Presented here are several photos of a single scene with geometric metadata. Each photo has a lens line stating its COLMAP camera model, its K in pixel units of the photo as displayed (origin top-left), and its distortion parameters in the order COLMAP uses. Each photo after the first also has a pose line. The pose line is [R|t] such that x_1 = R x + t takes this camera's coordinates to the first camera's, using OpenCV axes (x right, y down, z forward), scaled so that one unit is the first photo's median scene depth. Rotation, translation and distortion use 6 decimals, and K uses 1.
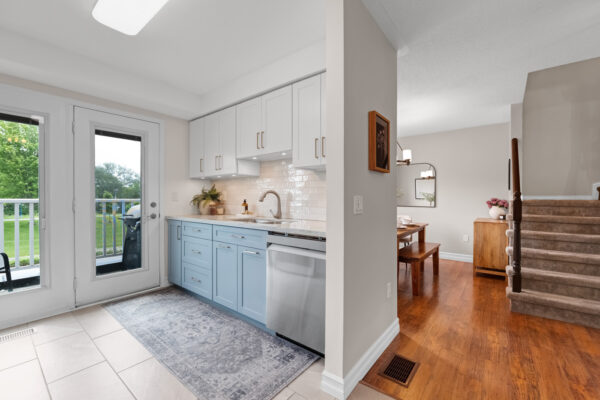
lens RADIAL K [[250.7, 0, 301.8], [0, 250.7, 200.7], [0, 0, 1]] dist [-0.001731, -0.000378]
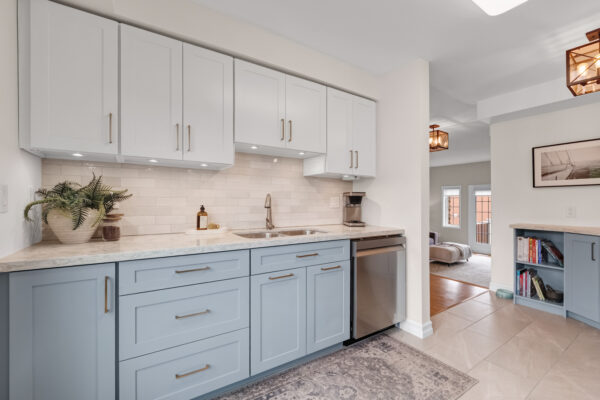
lens RADIAL K [[250.7, 0, 301.8], [0, 250.7, 200.7], [0, 0, 1]] dist [-0.001731, -0.000378]
pose [[0.336805, 0.000357, 0.941574, -2.610863], [0.004569, 0.999988, -0.002013, -0.054765], [-0.941563, 0.004980, 0.336799, 2.032717]]
